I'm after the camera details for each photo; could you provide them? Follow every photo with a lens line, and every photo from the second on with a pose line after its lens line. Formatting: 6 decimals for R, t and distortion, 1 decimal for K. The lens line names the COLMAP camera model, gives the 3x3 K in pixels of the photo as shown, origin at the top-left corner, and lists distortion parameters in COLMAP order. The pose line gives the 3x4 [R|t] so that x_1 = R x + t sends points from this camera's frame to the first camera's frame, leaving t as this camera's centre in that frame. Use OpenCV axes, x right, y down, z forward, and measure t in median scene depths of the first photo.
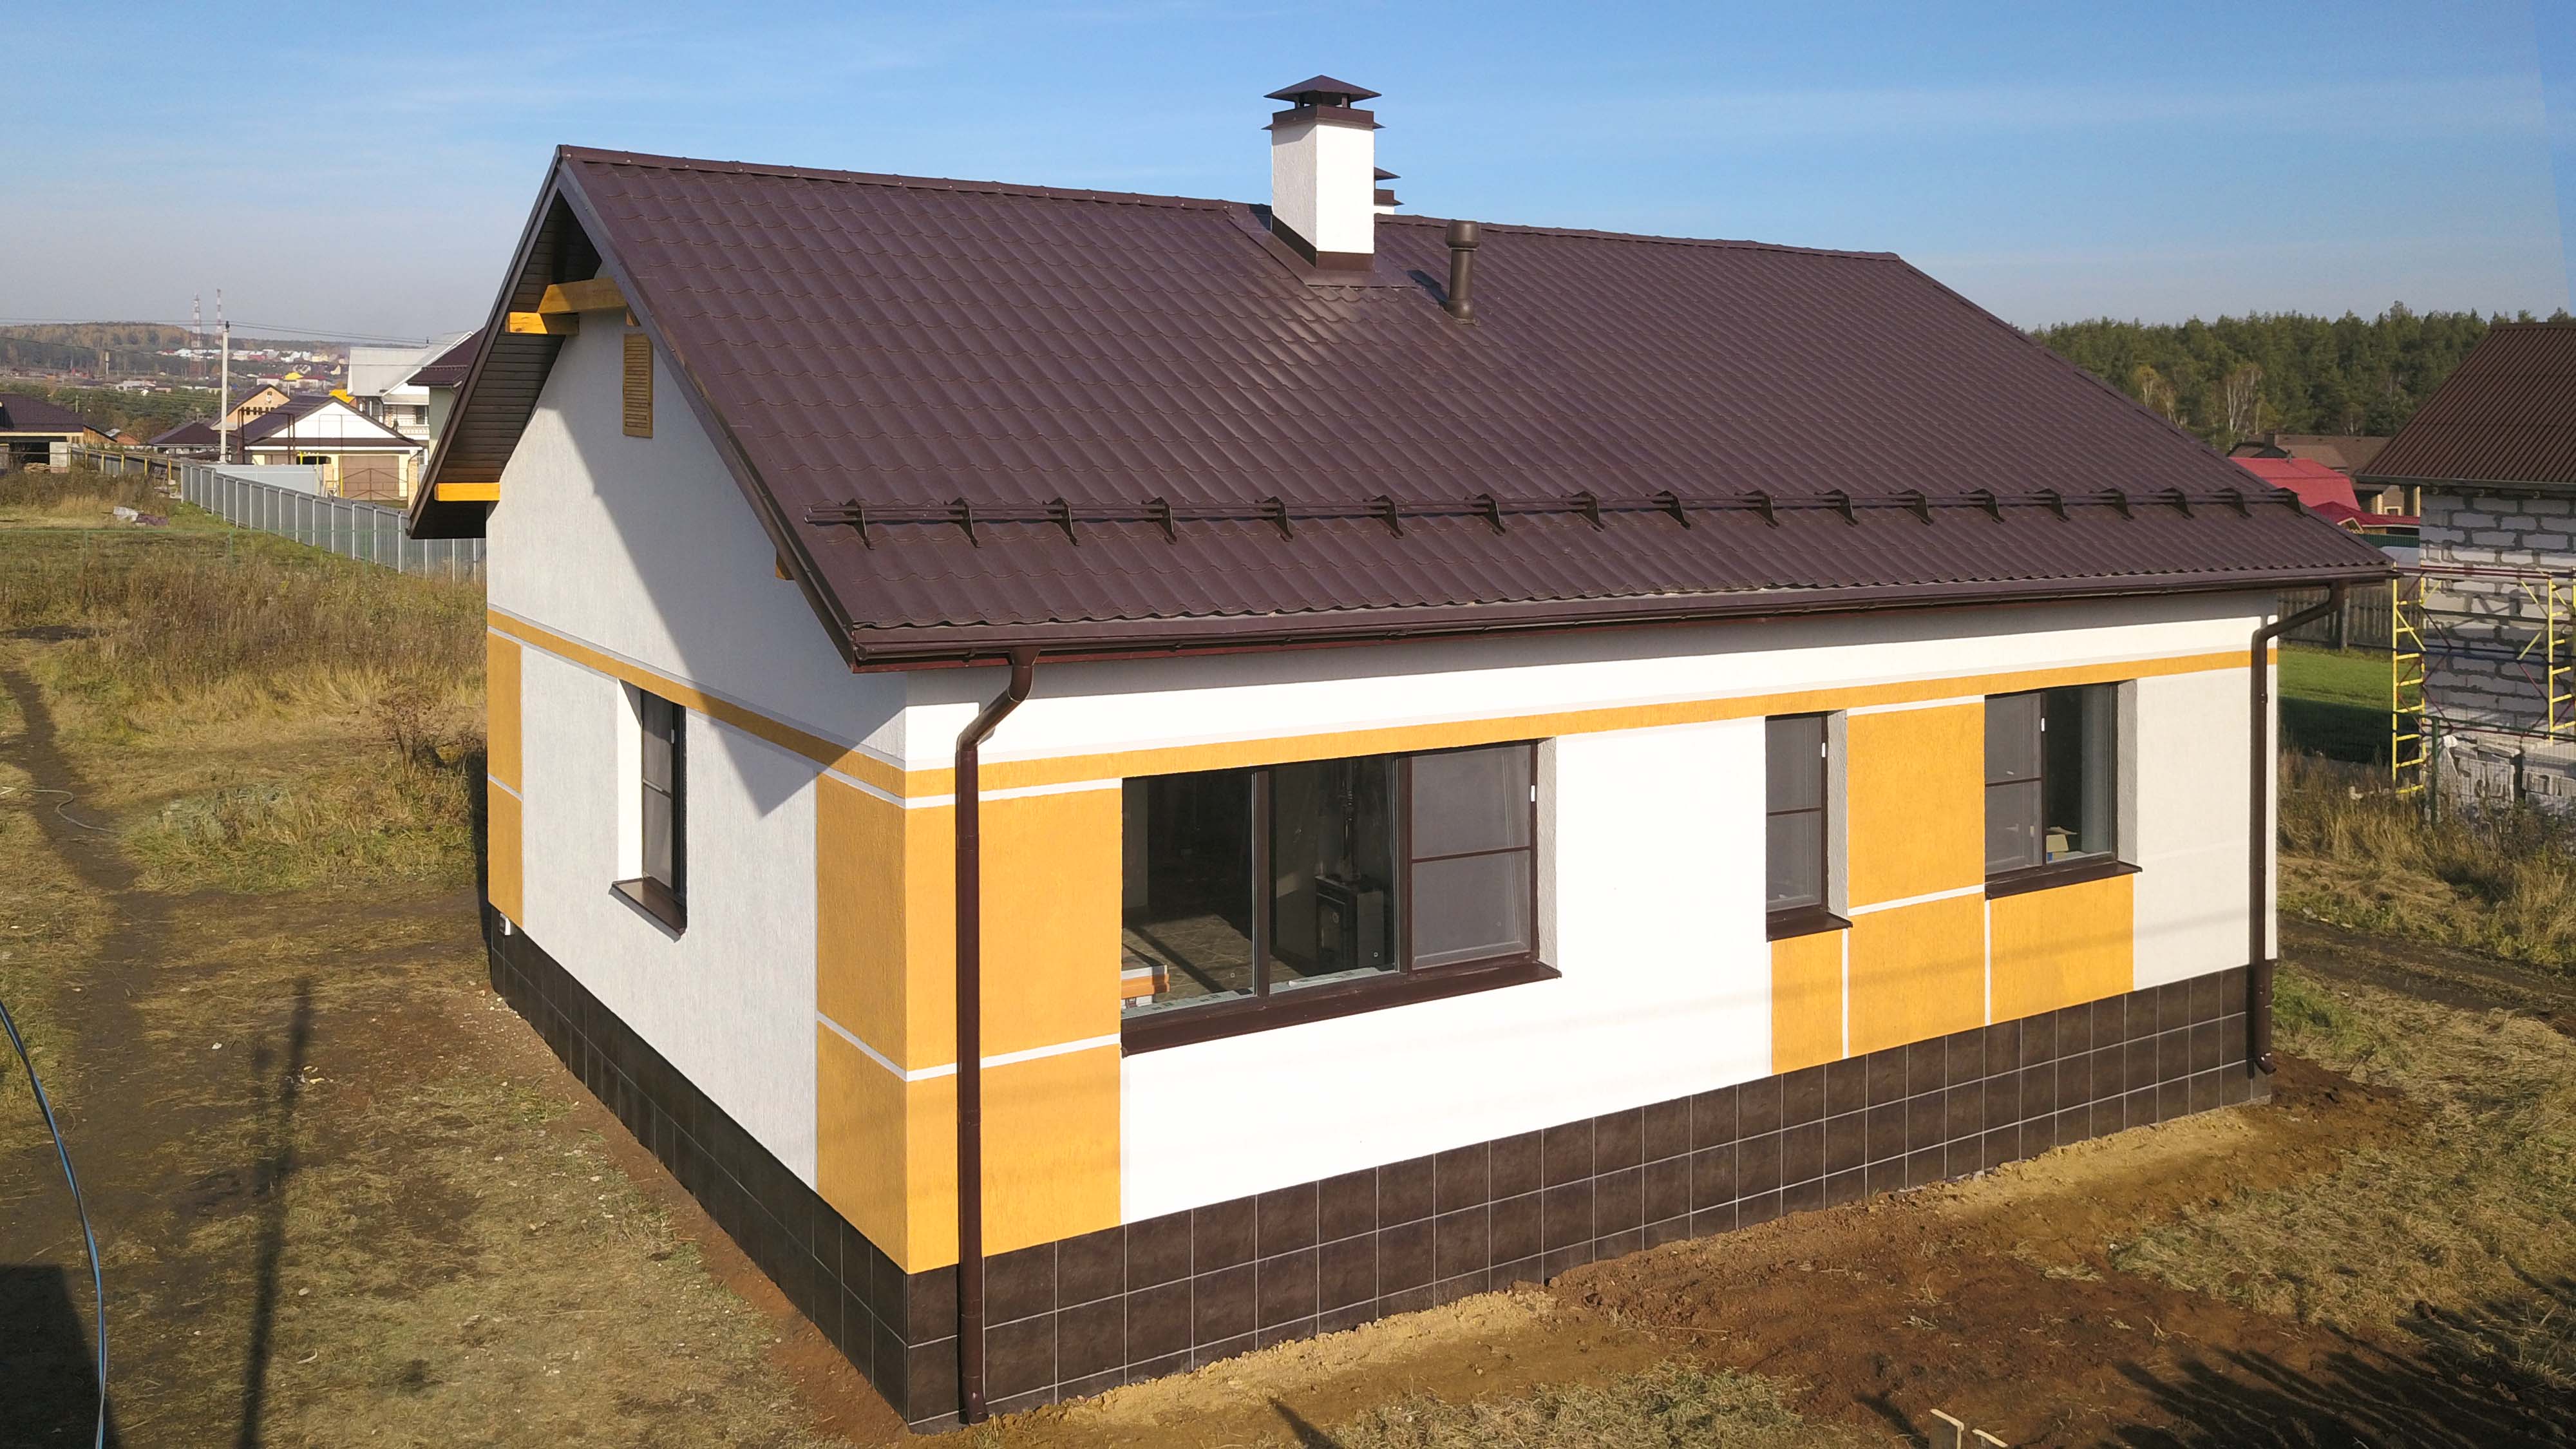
lens RADIAL K [[2060.4, 0, 1288.0], [0, 2060.4, 724.5], [0, 0, 1]] dist [0.003014, -0.000935]
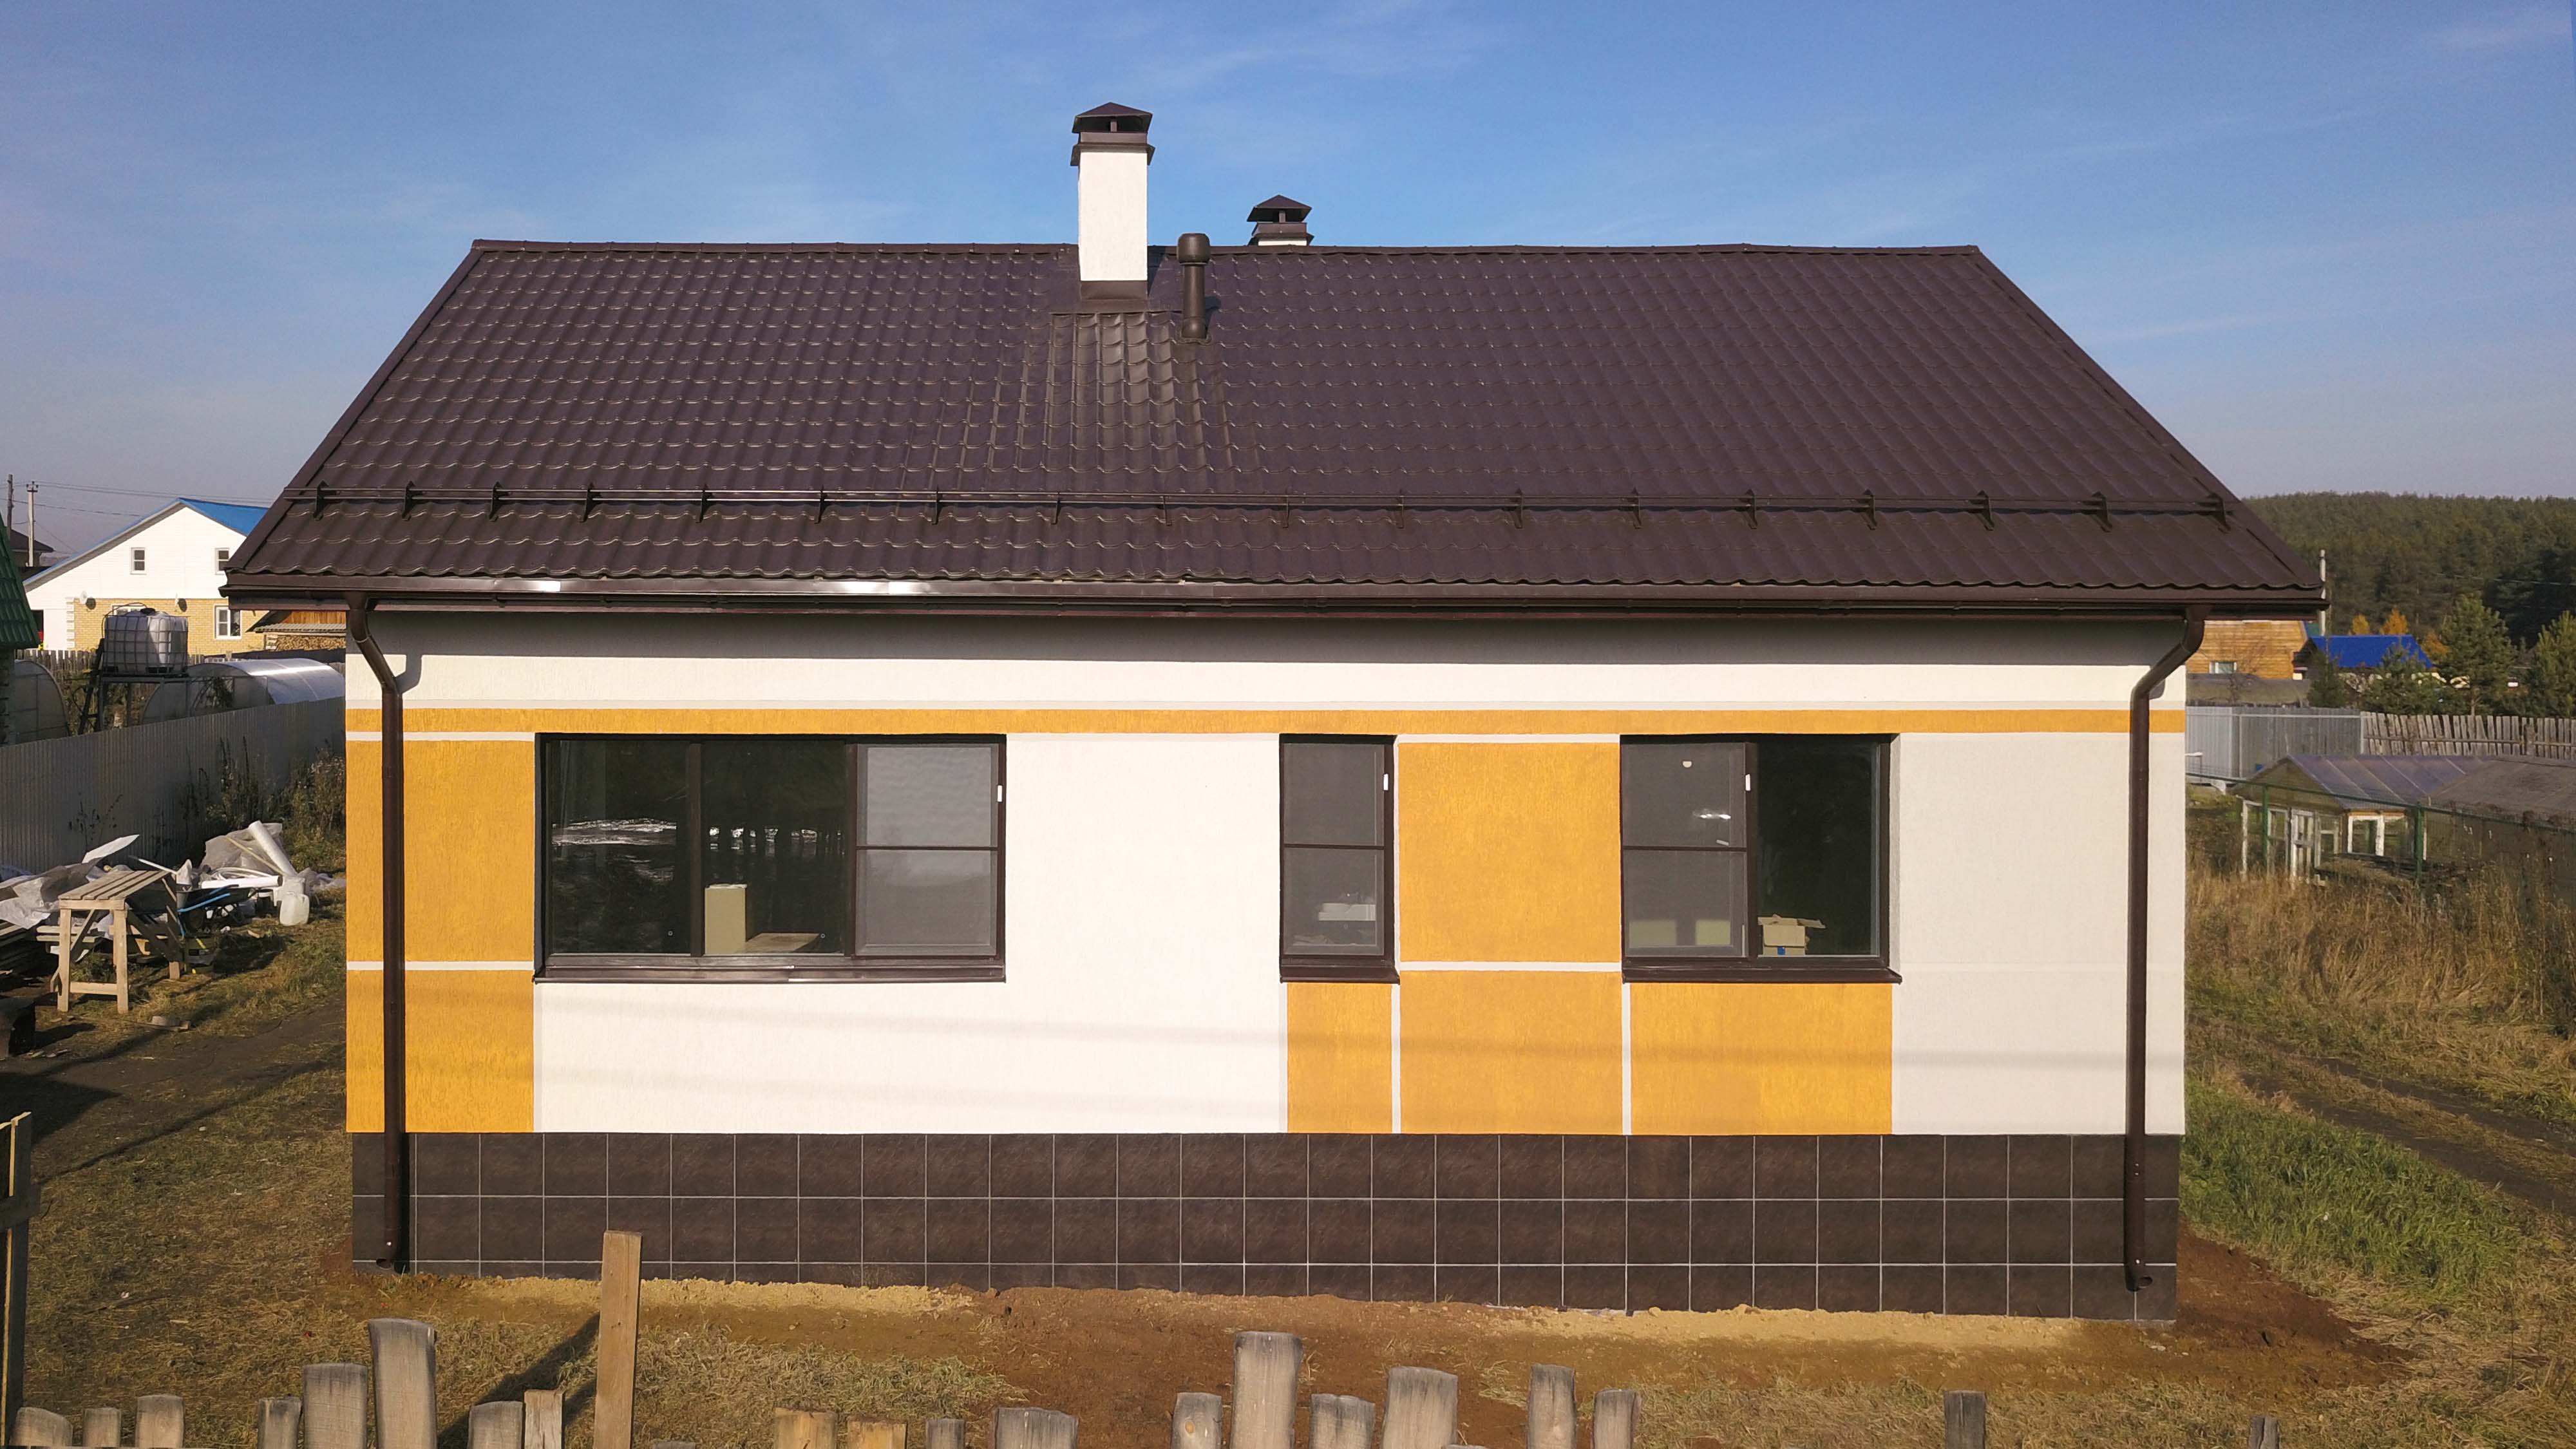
lens RADIAL K [[1716.3, 0, 1288.0], [0, 1716.3, 724.5], [0, 0, 1]] dist [0.003581, 0.000557]
pose [[0.831096, 0.058371, -0.553057, 0.647125], [-0.078289, 0.996853, -0.012437, 0.000814], [0.550591, 0.053635, 0.833050, 0.368532]]
